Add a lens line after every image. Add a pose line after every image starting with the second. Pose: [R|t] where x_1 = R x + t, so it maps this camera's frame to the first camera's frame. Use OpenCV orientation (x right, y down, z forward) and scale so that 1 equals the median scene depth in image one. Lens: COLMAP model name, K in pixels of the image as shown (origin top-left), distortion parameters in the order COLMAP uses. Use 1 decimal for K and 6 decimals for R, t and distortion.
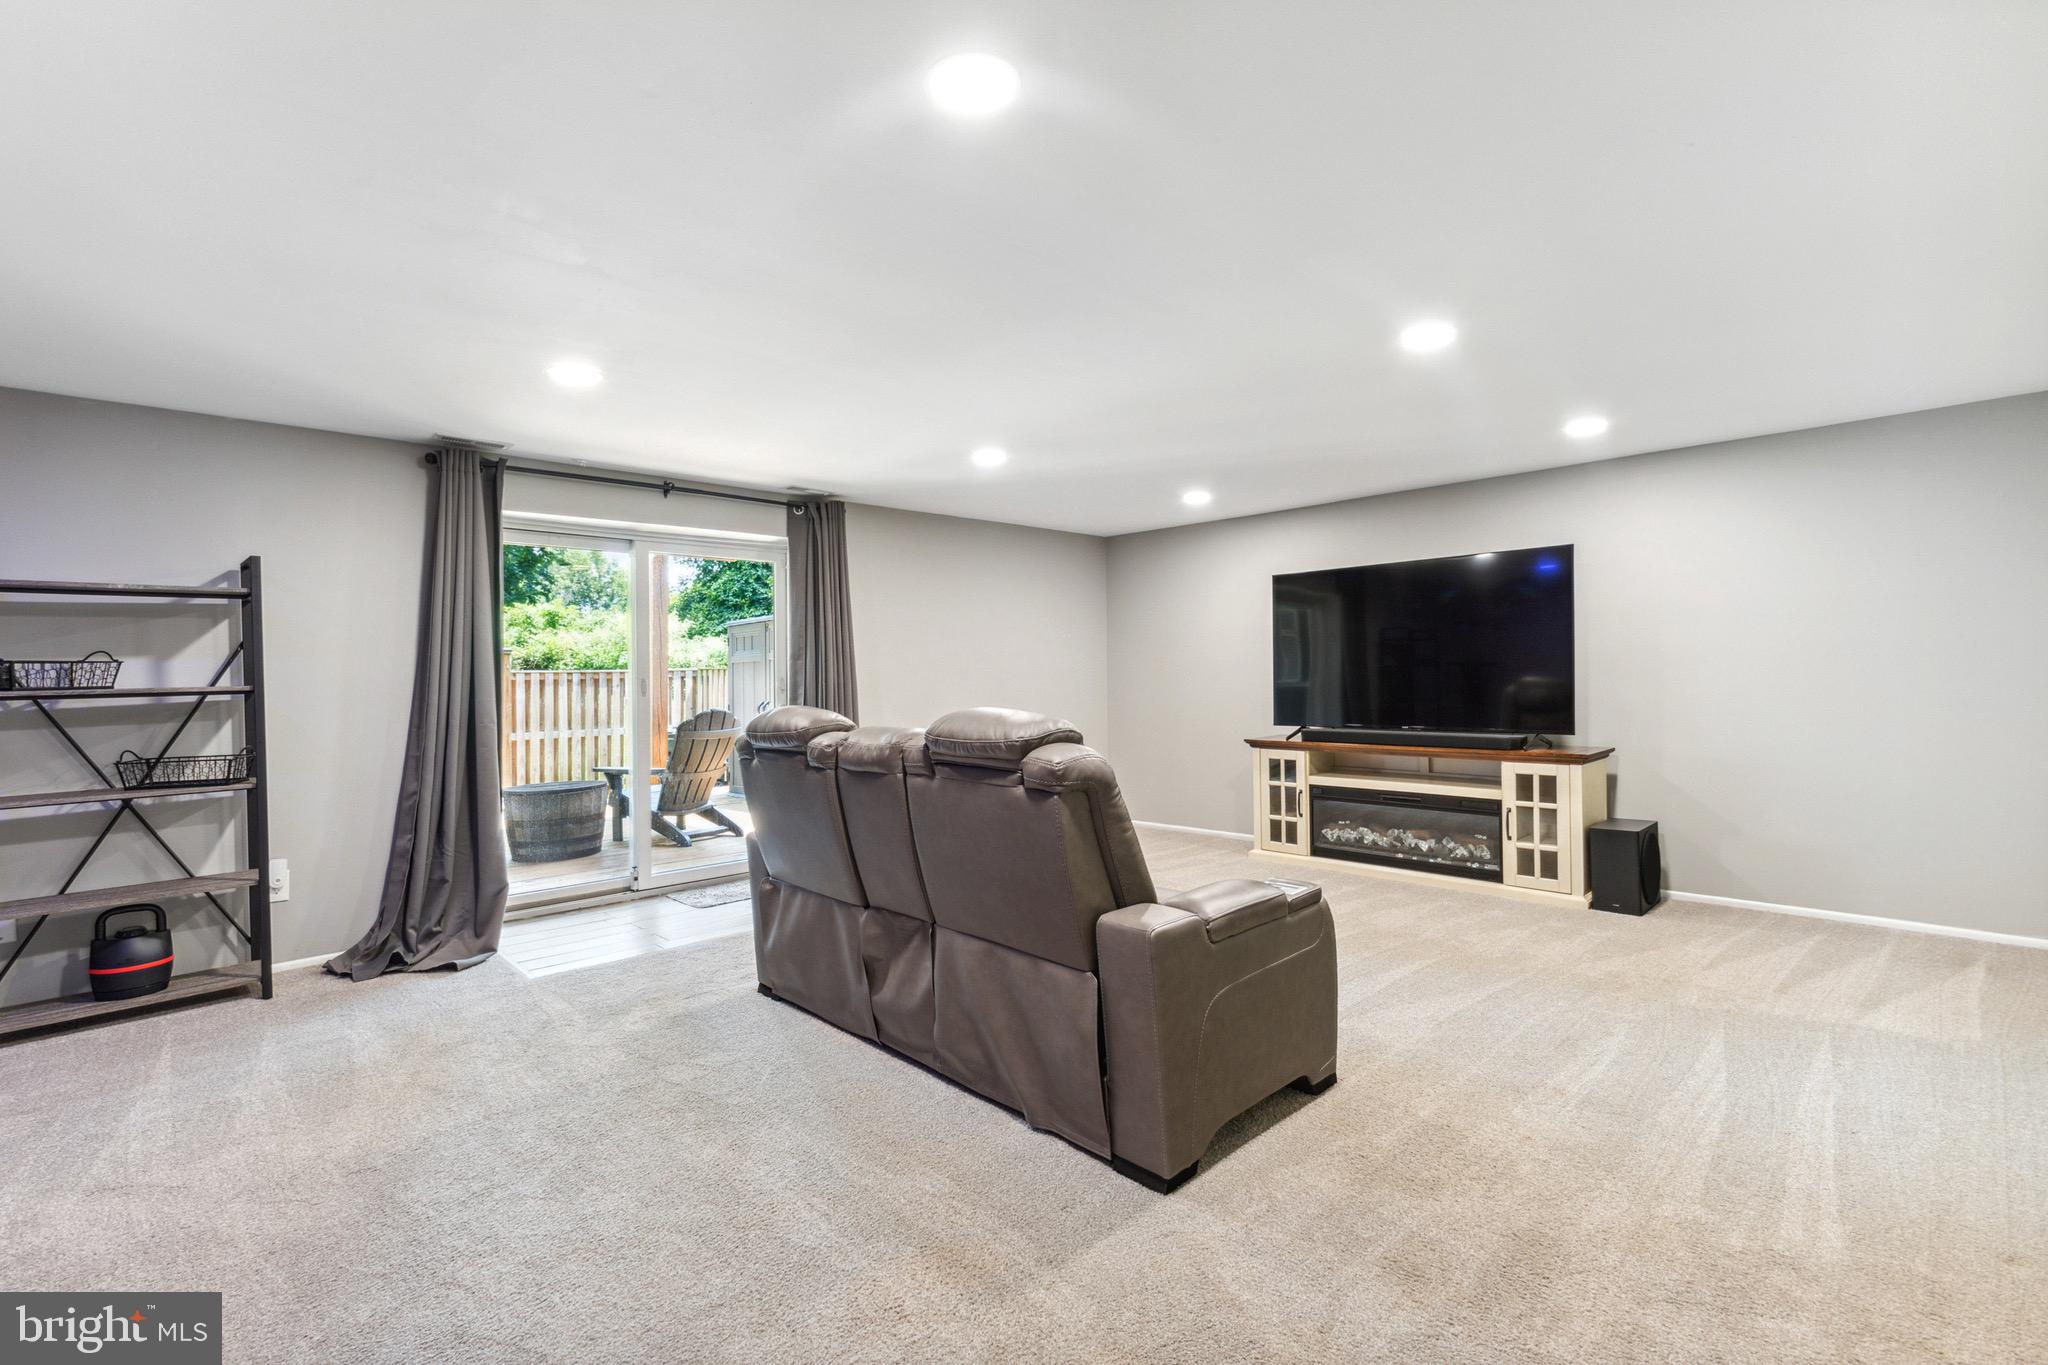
lens RADIAL K [[924.5, 0, 1019.0], [0, 924.5, 674.9], [0, 0, 1]] dist [-0.000917, -0.000961]
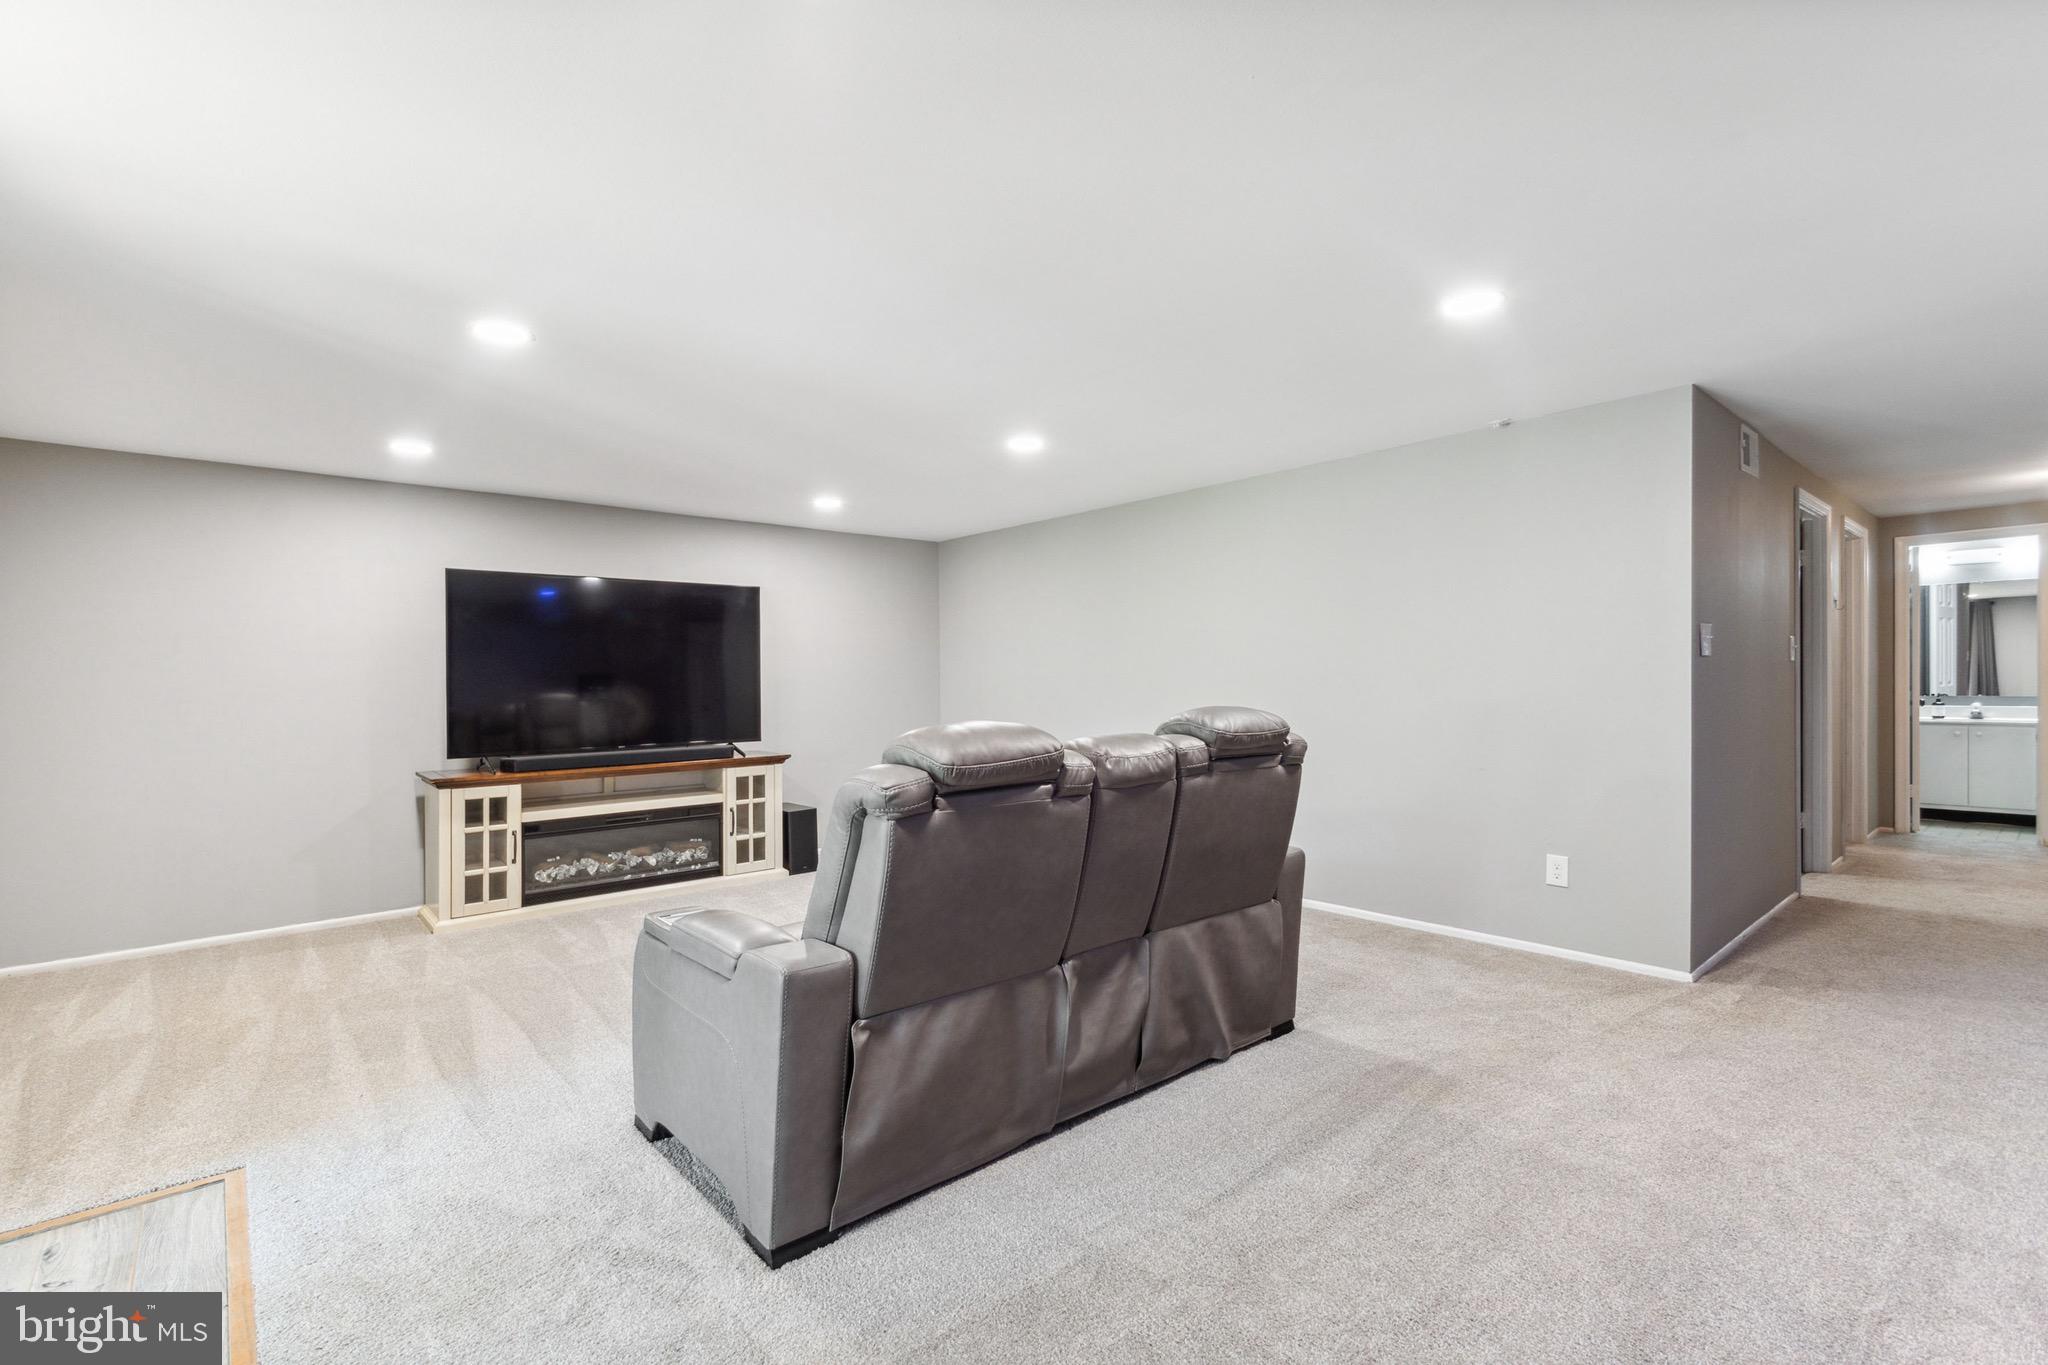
lens RADIAL K [[924.5, 0, 965.2], [0, 924.5, 691.2], [0, 0, 1]] dist [-0.000917, -0.000961]
pose [[0.068420, 0.005363, 0.997642, -0.594131], [0.015272, 0.999863, -0.006423, 0.010213], [-0.997540, 0.015675, 0.068329, 0.621370]]
